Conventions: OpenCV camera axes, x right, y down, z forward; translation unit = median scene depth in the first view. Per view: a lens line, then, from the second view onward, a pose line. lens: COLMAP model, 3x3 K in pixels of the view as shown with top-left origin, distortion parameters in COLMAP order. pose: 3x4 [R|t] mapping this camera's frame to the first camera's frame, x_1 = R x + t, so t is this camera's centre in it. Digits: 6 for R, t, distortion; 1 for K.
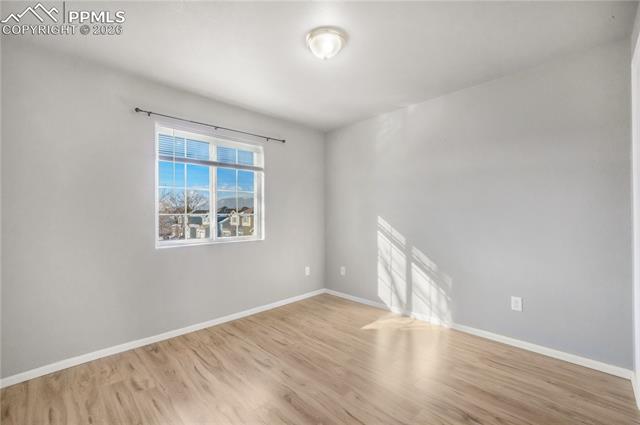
lens RADIAL K [[275.1, 0, 321.3], [0, 275.1, 214.8], [0, 0, 1]] dist [0.002059, -0.000076]
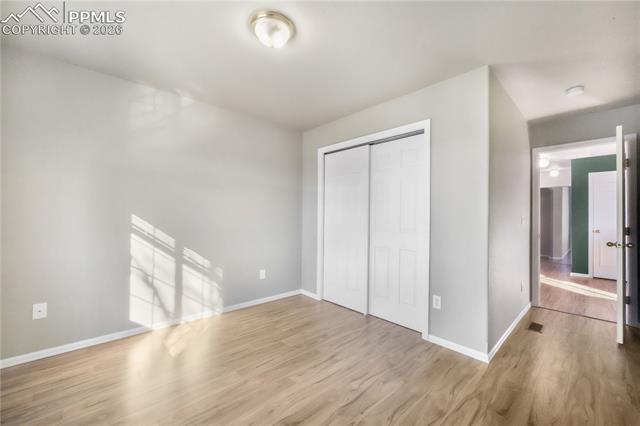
lens RADIAL K [[254.4, 0, 321.6], [0, 254.4, 214.5], [0, 0, 1]] dist [0.000102, 0.000021]
pose [[0.012505, 0.016113, 0.999792, -0.525235], [-0.016522, 0.999737, -0.015905, 0.008254], [-0.999785, -0.016319, 0.012768, 0.511249]]
